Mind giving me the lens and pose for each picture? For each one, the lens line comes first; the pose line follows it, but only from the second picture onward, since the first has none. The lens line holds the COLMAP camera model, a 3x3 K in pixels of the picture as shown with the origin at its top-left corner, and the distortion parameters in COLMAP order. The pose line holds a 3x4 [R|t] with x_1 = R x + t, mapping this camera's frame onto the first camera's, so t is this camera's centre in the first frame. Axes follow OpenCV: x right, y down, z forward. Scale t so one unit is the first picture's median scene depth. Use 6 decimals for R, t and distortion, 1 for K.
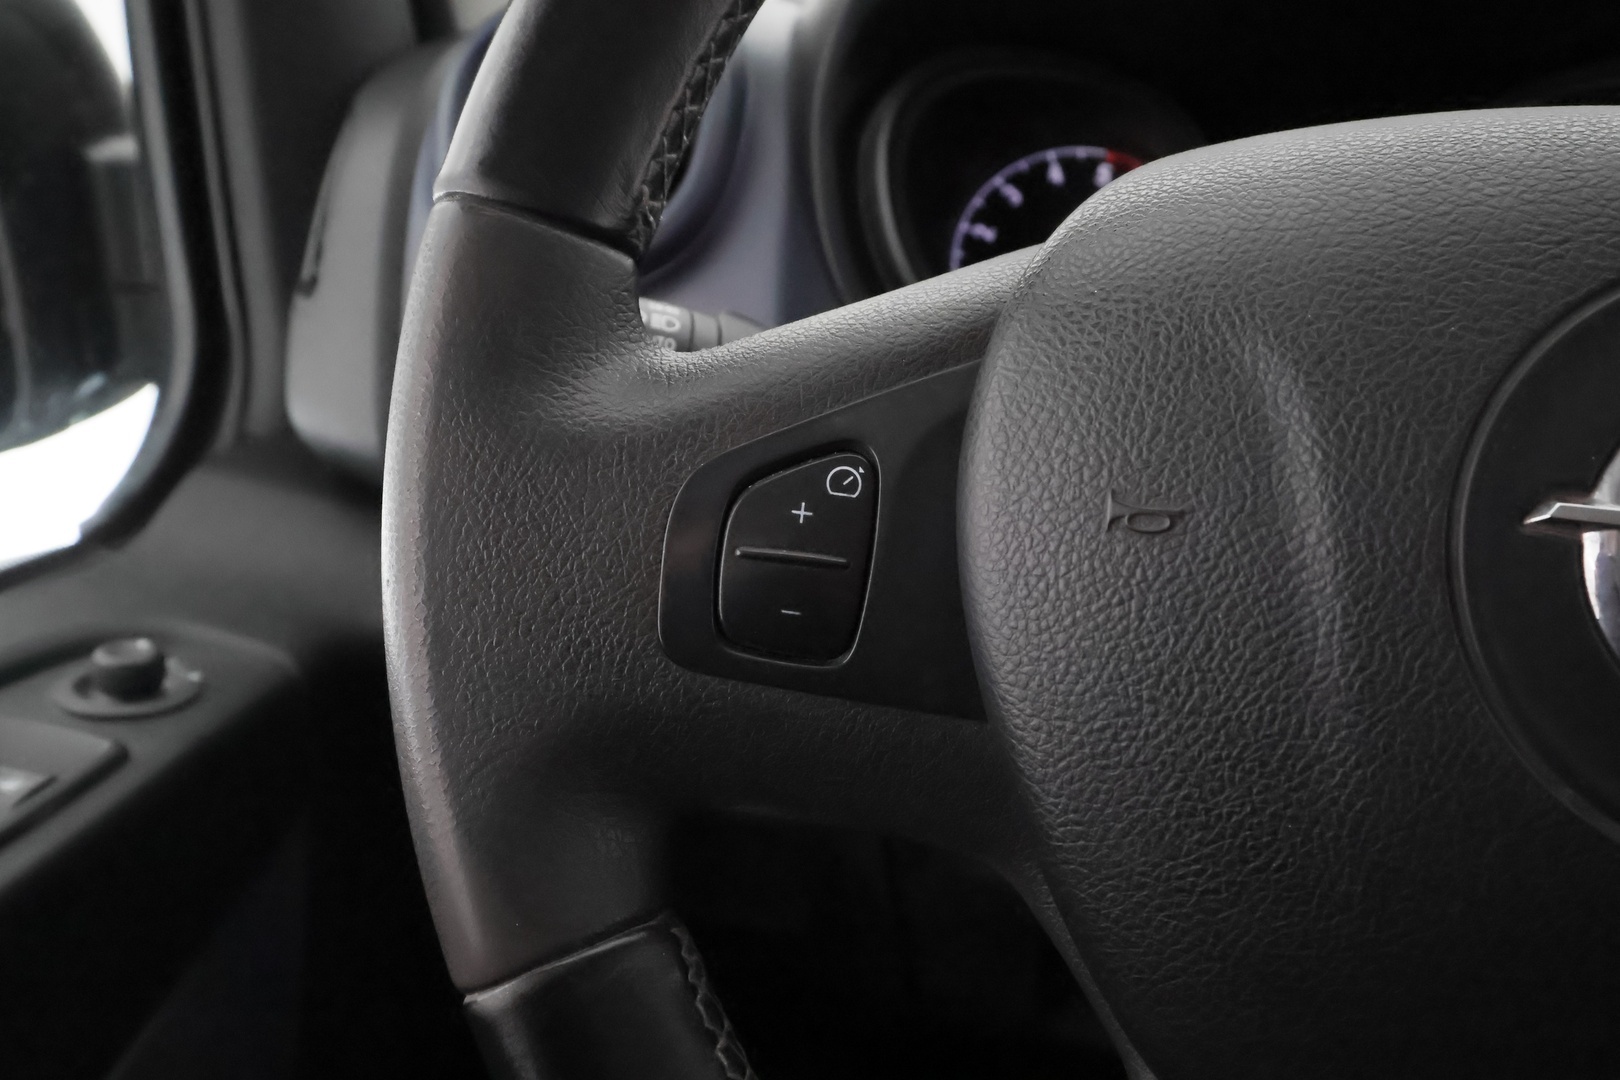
lens RADIAL K [[1288.1, 0, 820.4], [0, 1288.1, 539.1], [0, 0, 1]] dist [0.002934, 0.006300]
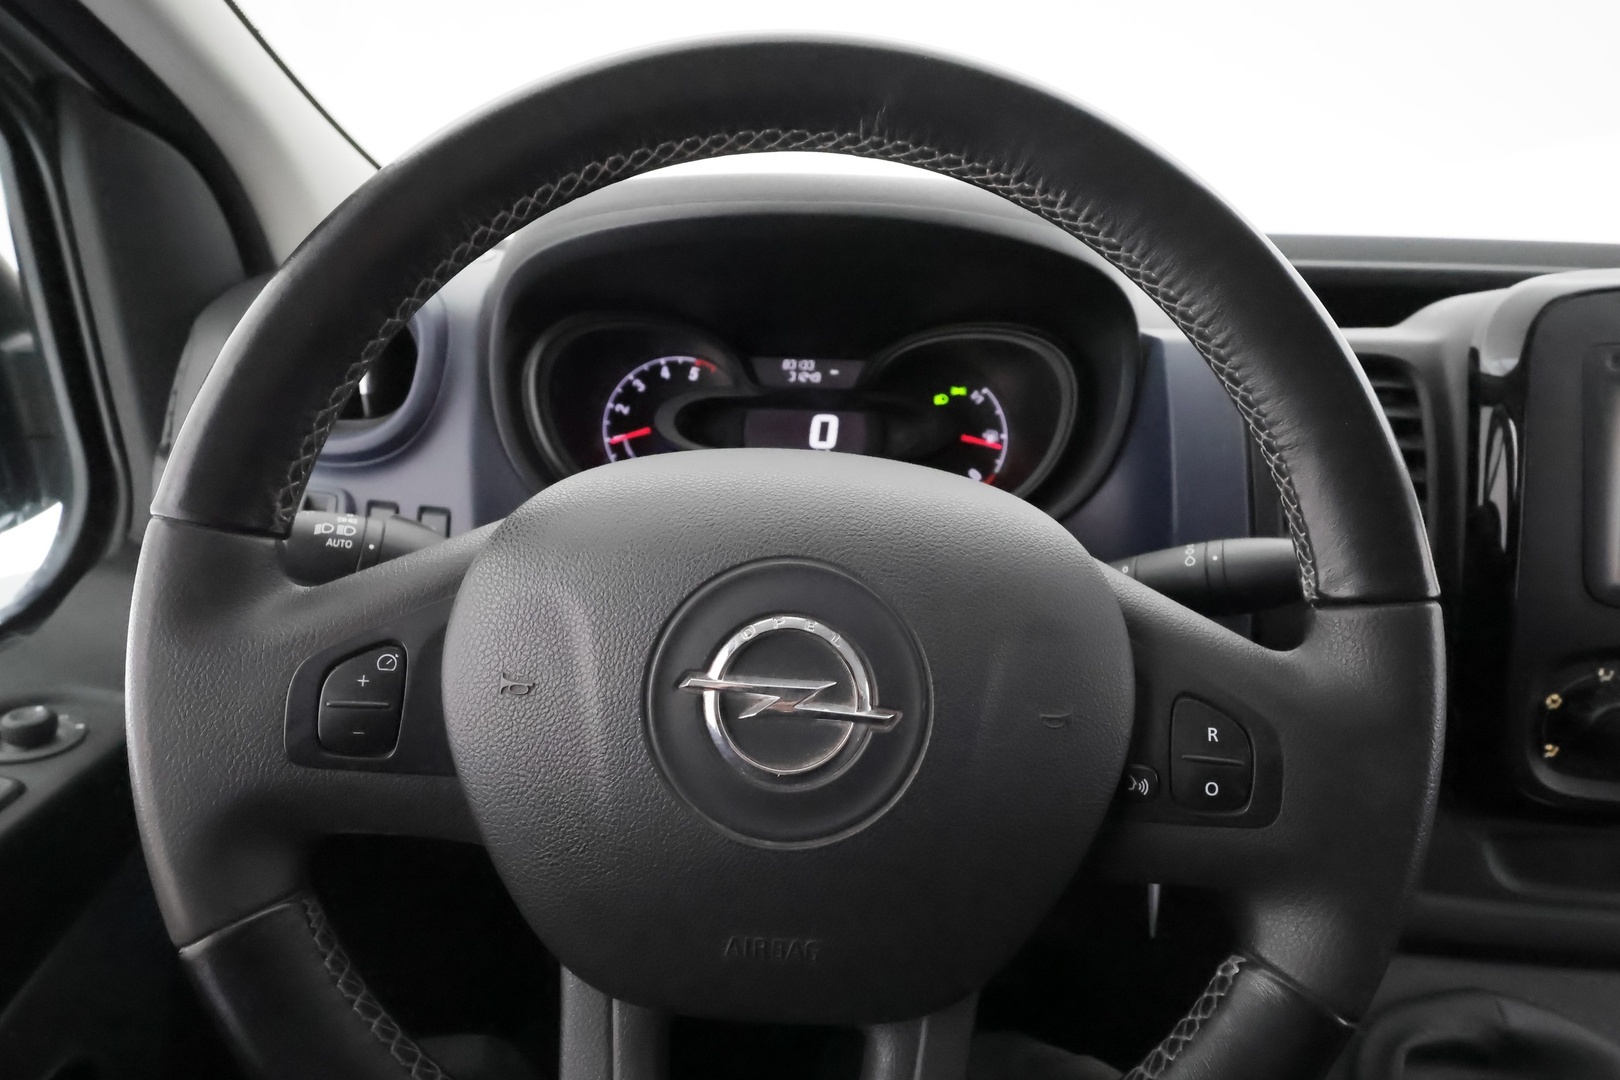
lens RADIAL K [[908.8, 0, 811.6], [0, 908.8, 546.0], [0, 0, 1]] dist [-0.002438, 0.007263]
pose [[0.984621, -0.039095, 0.170276, 0.420861], [0.034814, 0.999000, 0.028056, -0.235551], [-0.171203, -0.021697, 0.984997, -0.449112]]
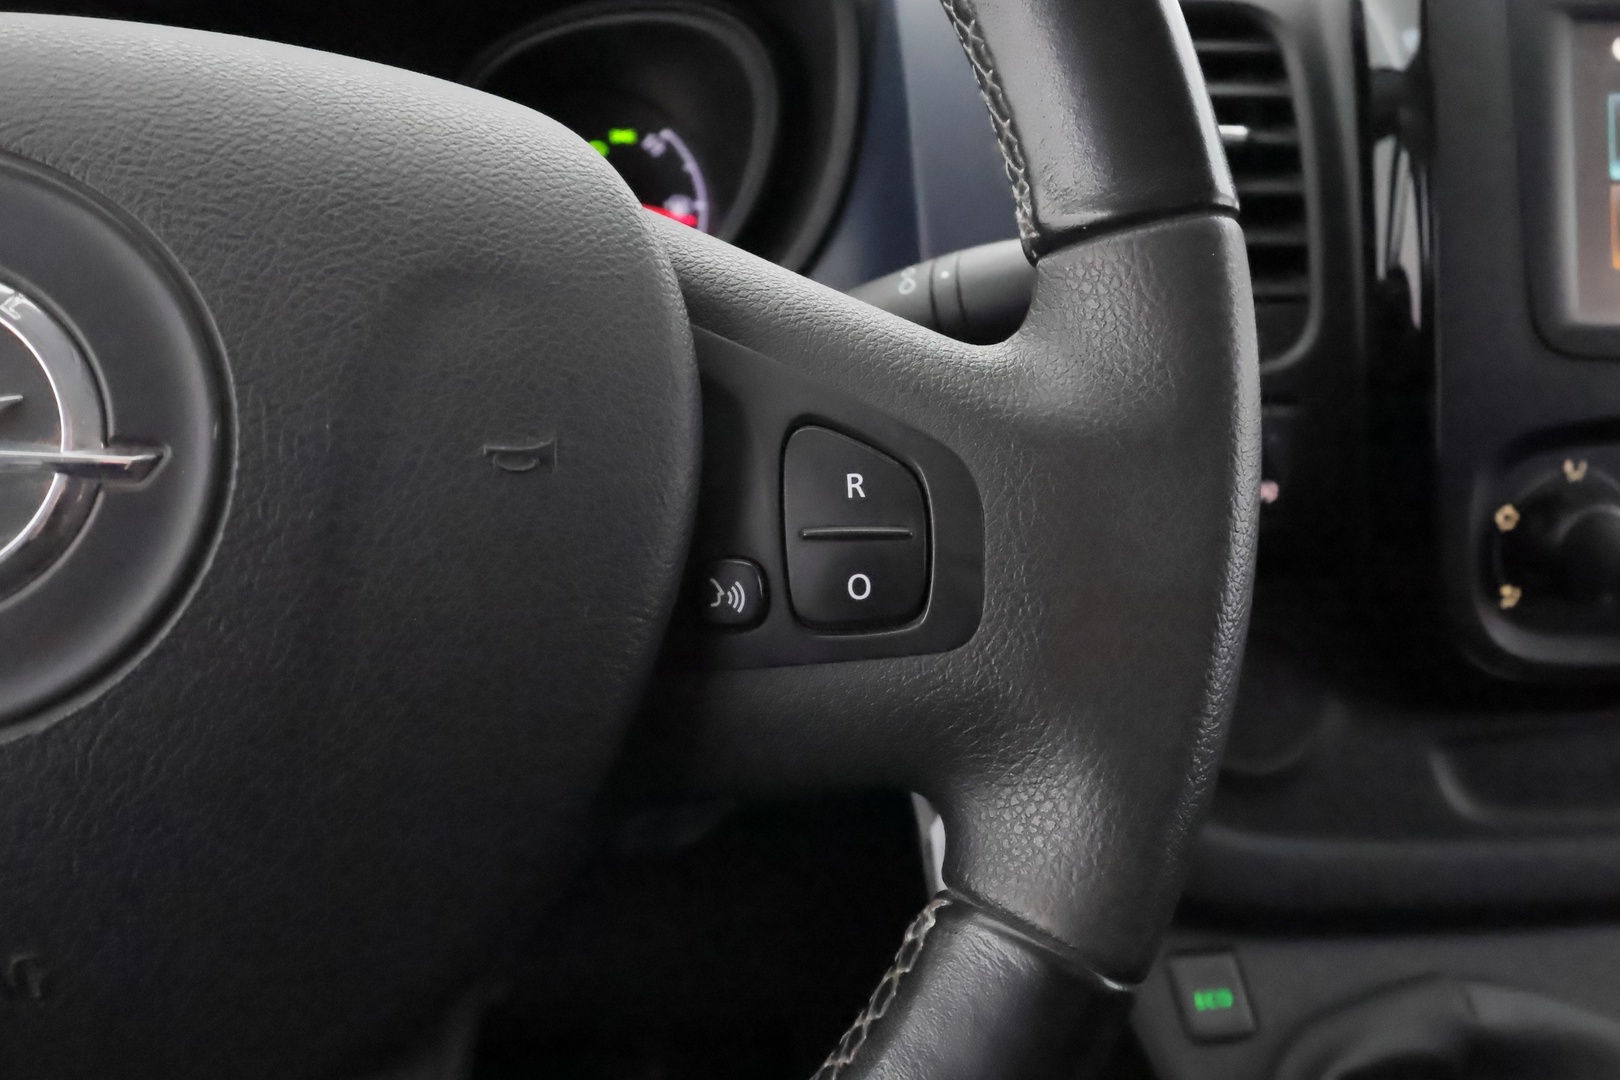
lens RADIAL K [[1288.1, 0, 802.2], [0, 1288.1, 539.0], [0, 0, 1]] dist [0.002934, 0.006300]
pose [[0.944320, -0.111772, 0.309463, 0.872763], [0.104359, 0.993716, 0.040462, 0.102534], [-0.312041, -0.005913, 0.950050, -0.176332]]
